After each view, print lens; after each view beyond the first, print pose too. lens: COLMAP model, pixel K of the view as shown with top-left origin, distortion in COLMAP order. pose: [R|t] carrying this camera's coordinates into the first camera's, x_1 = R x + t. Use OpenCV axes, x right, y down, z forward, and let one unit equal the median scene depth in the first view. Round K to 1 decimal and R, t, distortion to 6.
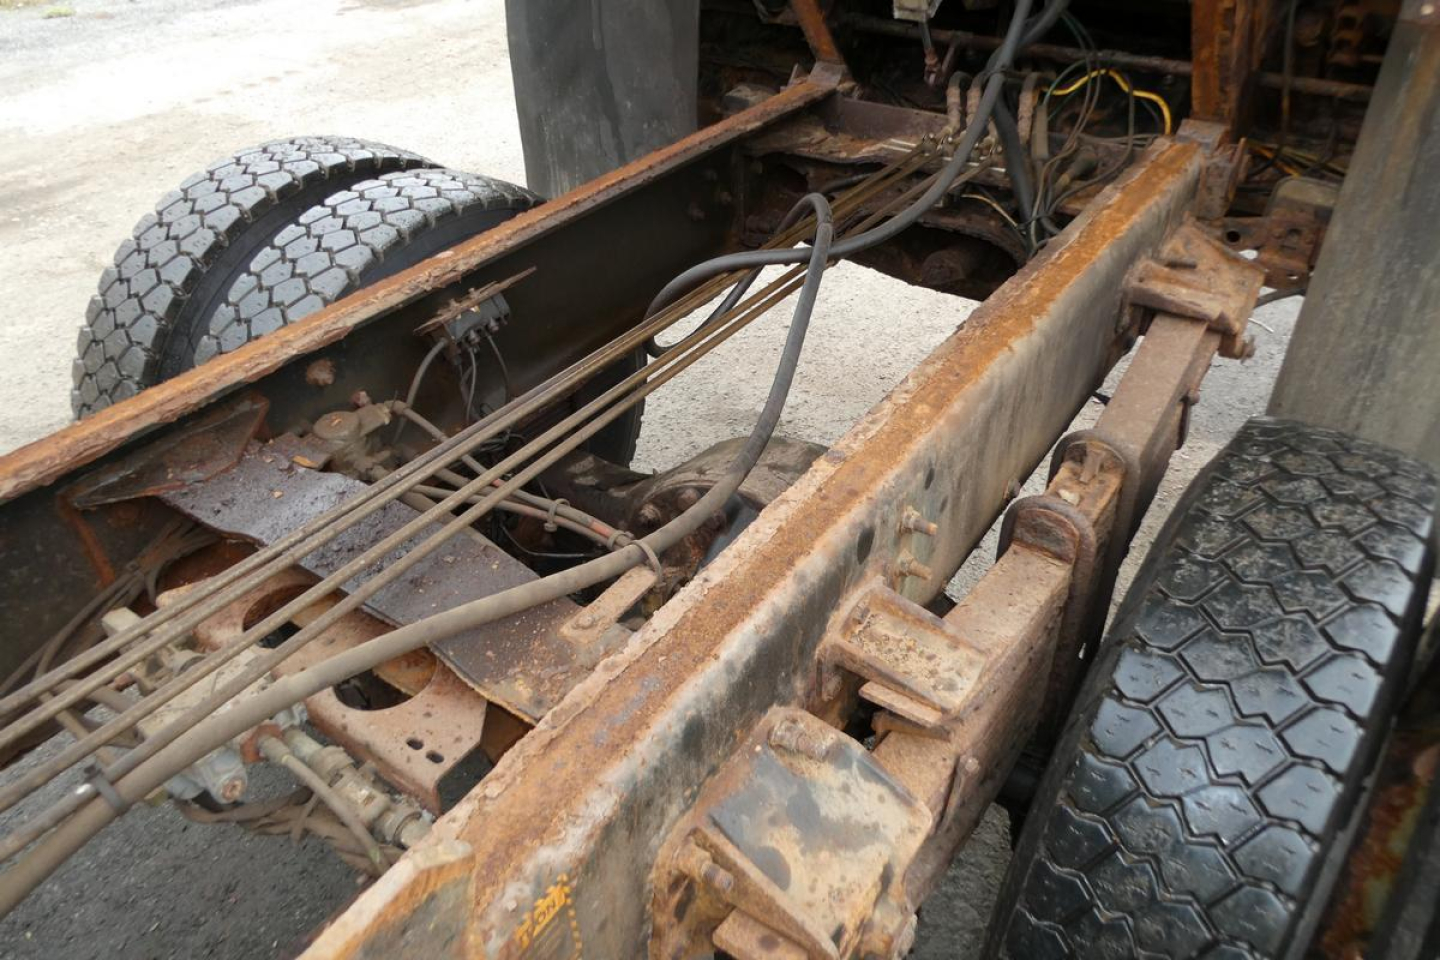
lens RADIAL K [[1038.5, 0, 722.3], [0, 1038.5, 471.7], [0, 0, 1]] dist [0.007083, 0.004291]
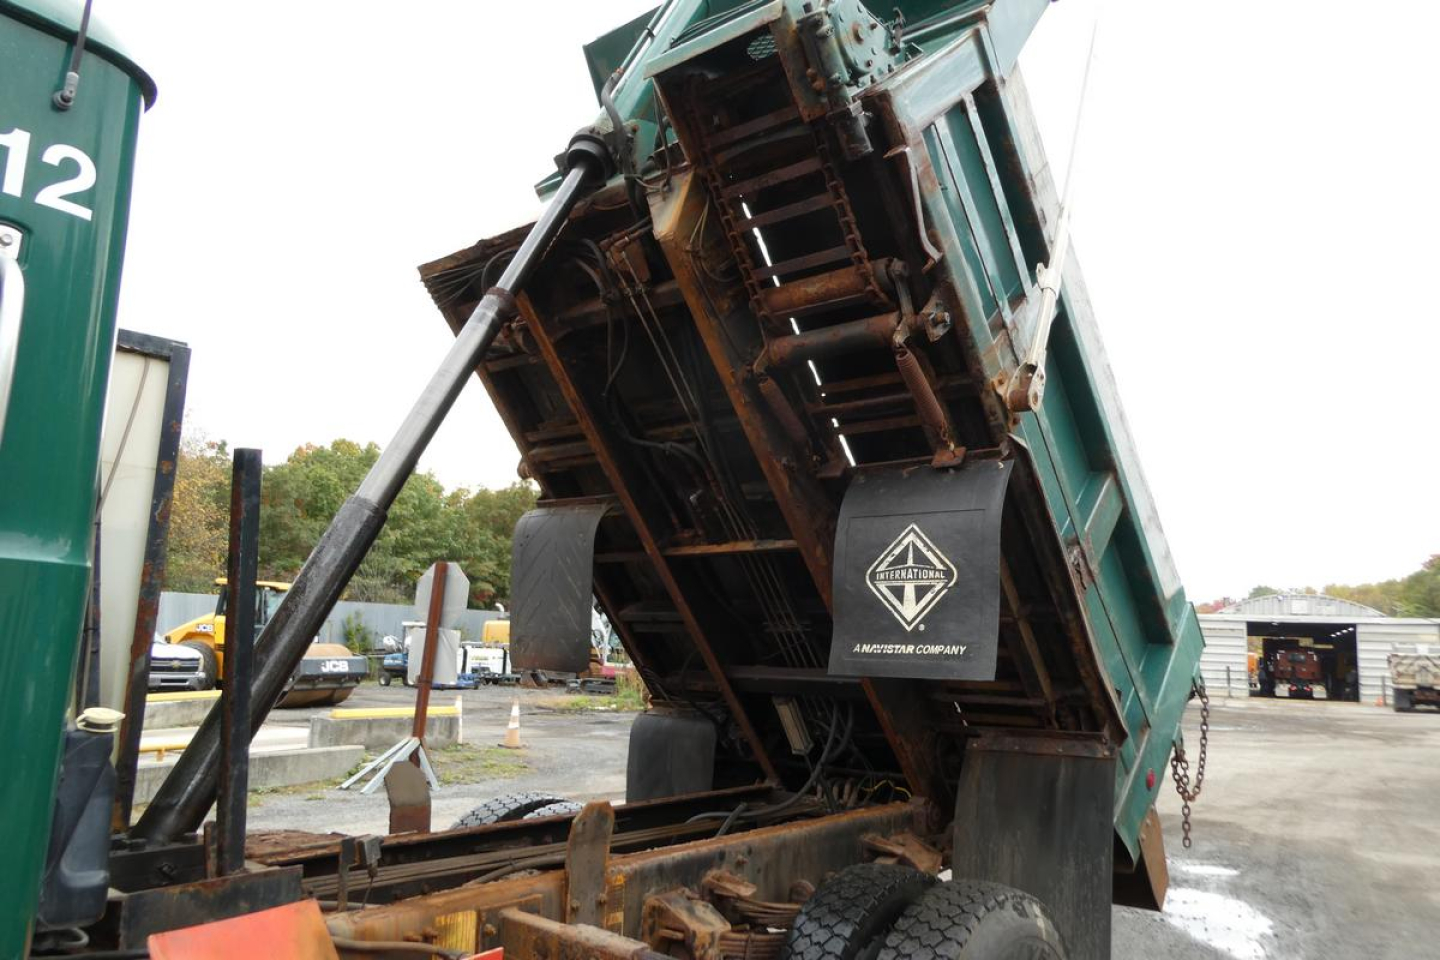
lens RADIAL K [[1038.5, 0, 717.8], [0, 1038.5, 471.9], [0, 0, 1]] dist [0.007083, 0.004291]
pose [[0.994569, 0.017522, -0.102590, 0.249678], [-0.085086, 0.704532, -0.704553, 0.863523], [0.059933, 0.709456, 0.702197, -1.225378]]
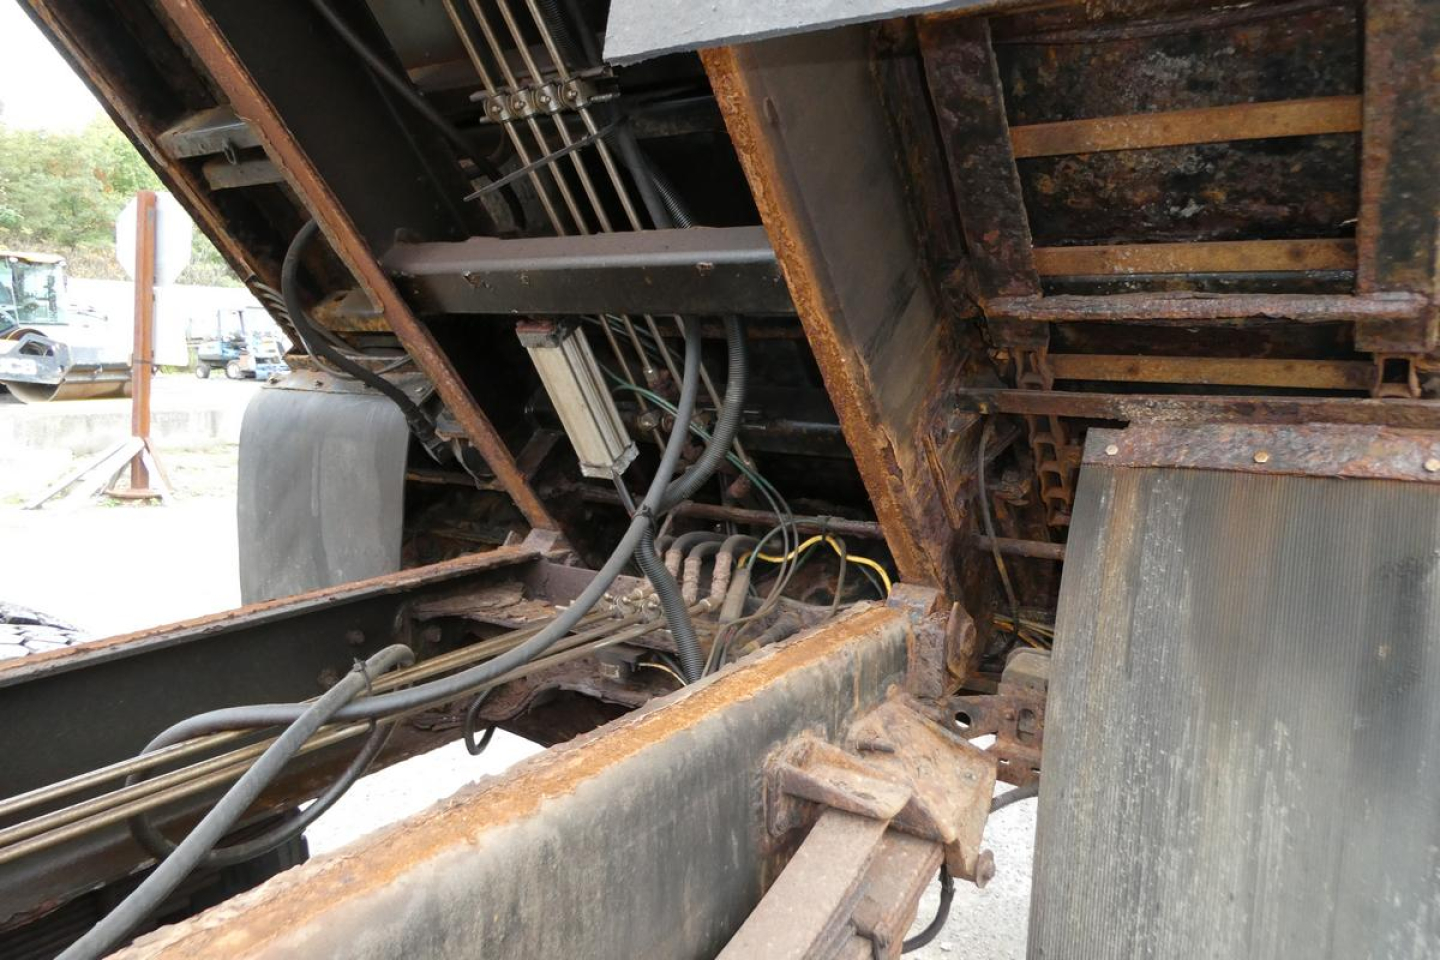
lens RADIAL K [[1038.5, 0, 717.4], [0, 1038.5, 469.7], [0, 0, 1]] dist [0.007083, 0.004291]
pose [[0.999475, 0.025836, 0.019561, 0.290329], [-0.013315, 0.877737, -0.478958, -0.008553], [-0.029544, 0.478446, 0.877620, 0.216559]]
